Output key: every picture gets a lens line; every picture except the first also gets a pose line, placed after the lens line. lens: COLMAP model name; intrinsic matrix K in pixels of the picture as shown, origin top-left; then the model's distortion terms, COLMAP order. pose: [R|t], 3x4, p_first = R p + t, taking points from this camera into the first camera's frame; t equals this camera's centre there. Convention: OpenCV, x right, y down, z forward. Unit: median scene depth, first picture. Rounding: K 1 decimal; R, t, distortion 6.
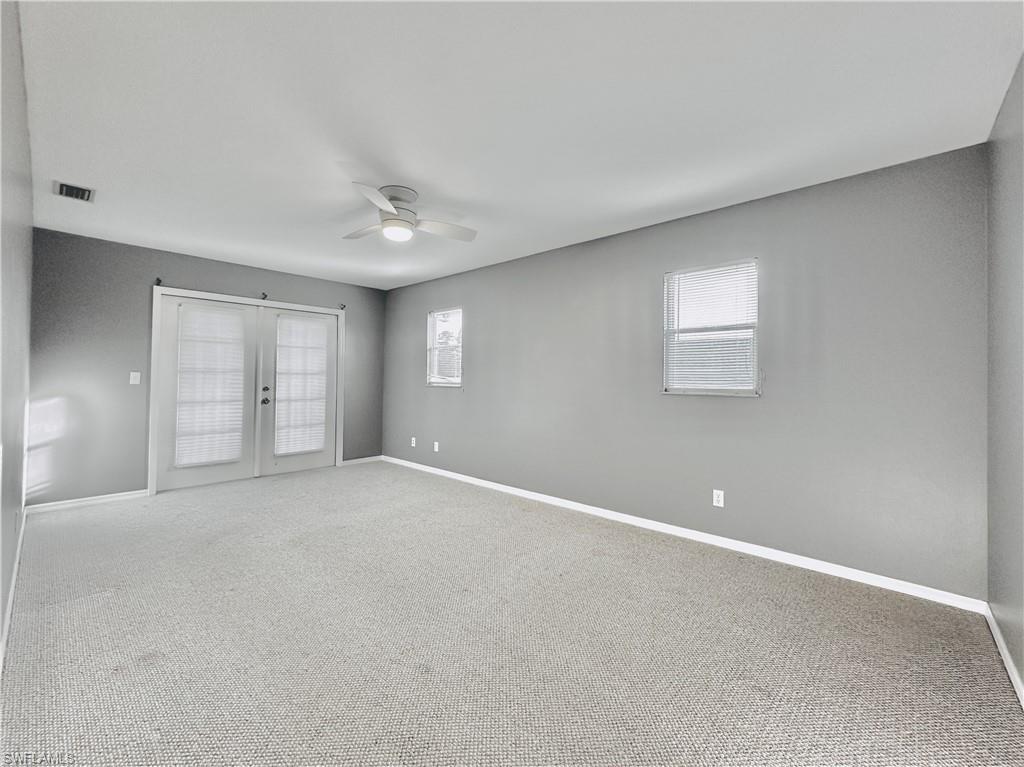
lens RADIAL K [[418.7, 0, 511.4], [0, 418.7, 368.4], [0, 0, 1]] dist [-0.000692, -0.000057]
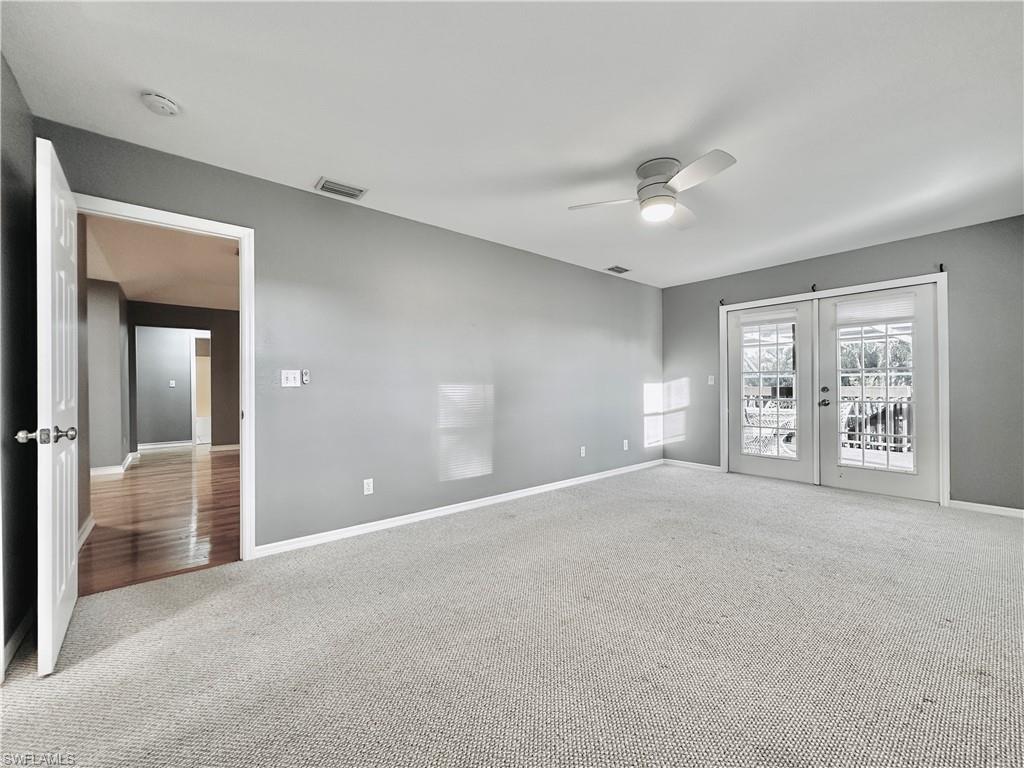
lens RADIAL K [[413.0, 0, 512.0], [0, 413.0, 384.0], [0, 0, 1]] dist [-0.000572, 0.000070]
pose [[-0.139302, -0.010205, -0.990197, 0.393379], [0.029662, 0.999455, -0.014473, 0.030647], [0.989806, -0.031388, -0.138923, 0.465783]]
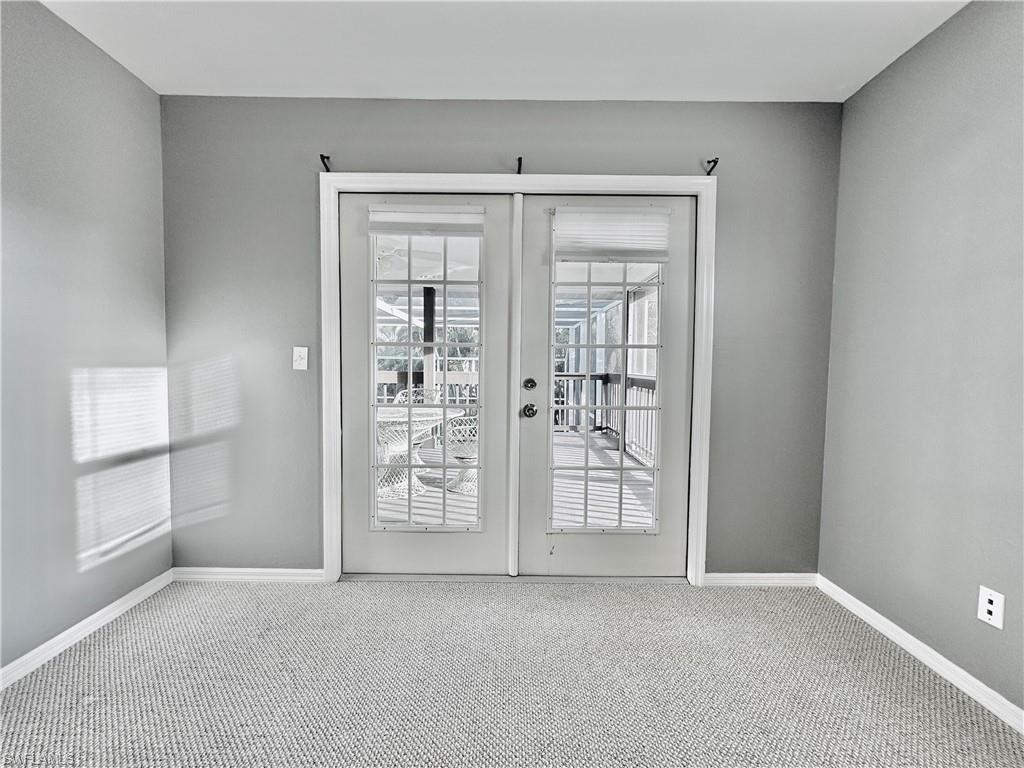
lens RADIAL K [[413.0, 0, 512.0], [0, 413.0, 384.0], [0, 0, 1]] dist [-0.000572, 0.000070]
pose [[0.670689, 0.031528, -0.741068, -0.278989], [0.013152, 0.998434, 0.054380, 0.025755], [0.741622, -0.046219, 0.669224, 0.705027]]
